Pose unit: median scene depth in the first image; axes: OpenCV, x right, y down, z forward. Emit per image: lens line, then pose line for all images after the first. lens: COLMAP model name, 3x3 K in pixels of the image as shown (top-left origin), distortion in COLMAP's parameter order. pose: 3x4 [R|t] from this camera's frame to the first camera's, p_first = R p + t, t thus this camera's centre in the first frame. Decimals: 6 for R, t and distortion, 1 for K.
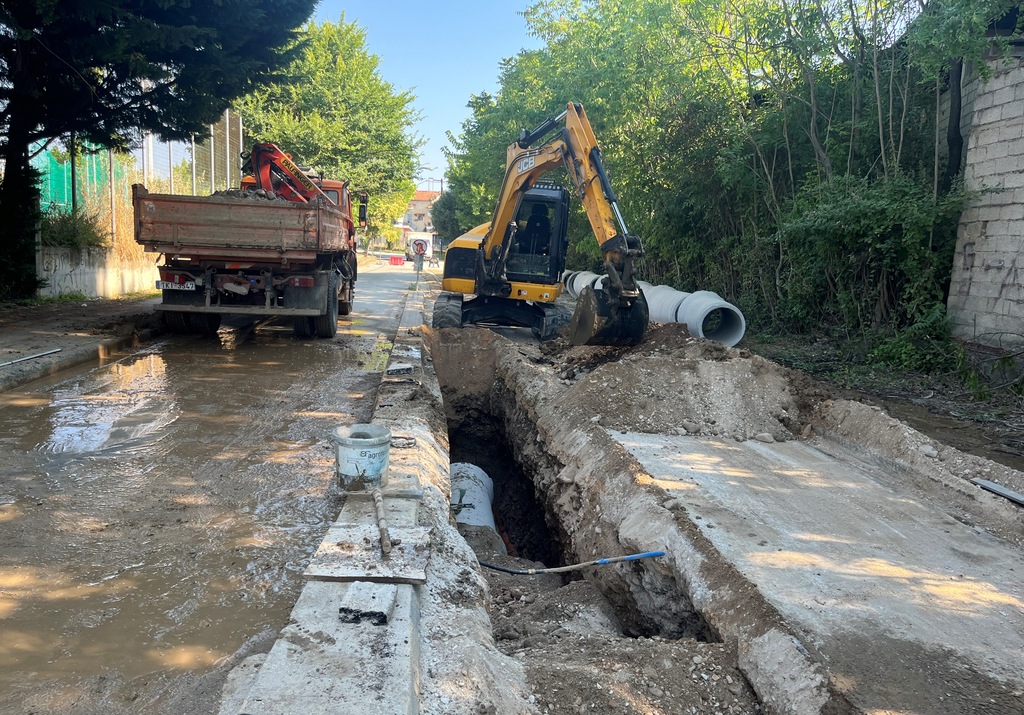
lens RADIAL K [[769.9, 0, 507.4], [0, 769.9, 382.5], [0, 0, 1]] dist [0.047343, -0.006496]
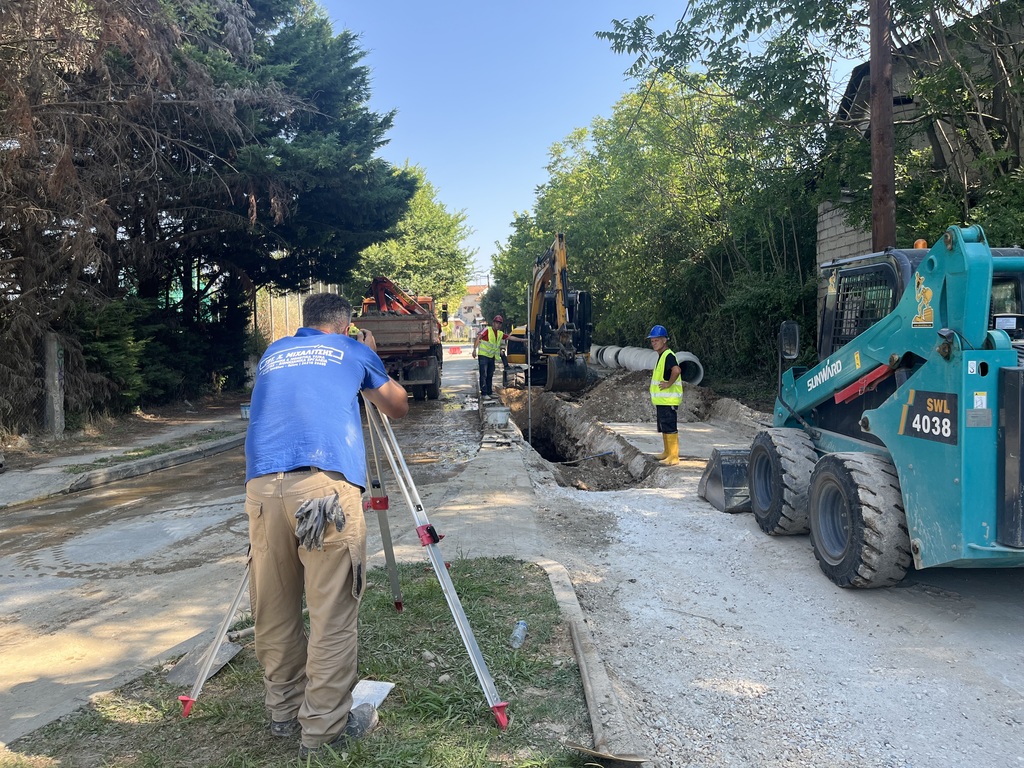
lens RADIAL K [[765.6, 0, 512.0], [0, 765.6, 384.0], [0, 0, 1]] dist [0.052135, -0.002198]
pose [[0.995614, -0.072510, -0.059121, 0.018180], [0.065848, 0.991993, -0.107766, 0.101197], [0.066461, 0.103400, 0.992417, -0.595909]]
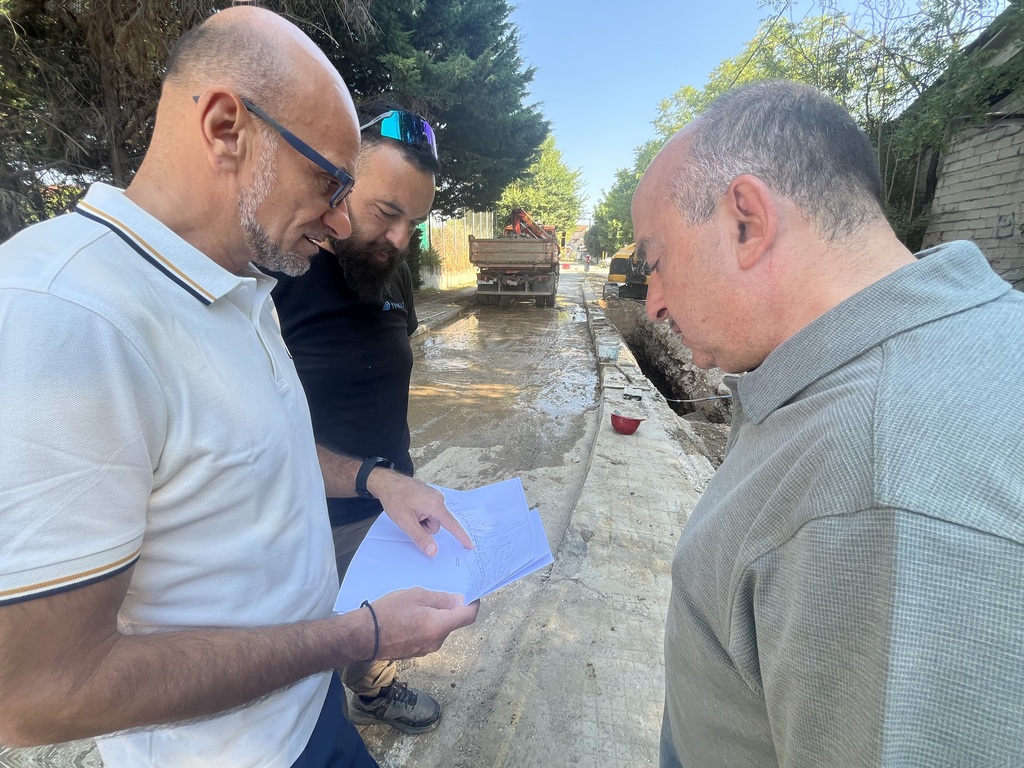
lens RADIAL K [[426.6, 0, 518.5], [0, 426.6, 383.8], [0, 0, 1]] dist [0.000262, 0.008305]
pose [[0.971932, 0.030087, -0.233331, -0.056847], [-0.003696, 0.993619, 0.112726, 0.020280], [0.235234, -0.108699, 0.965841, -0.143129]]
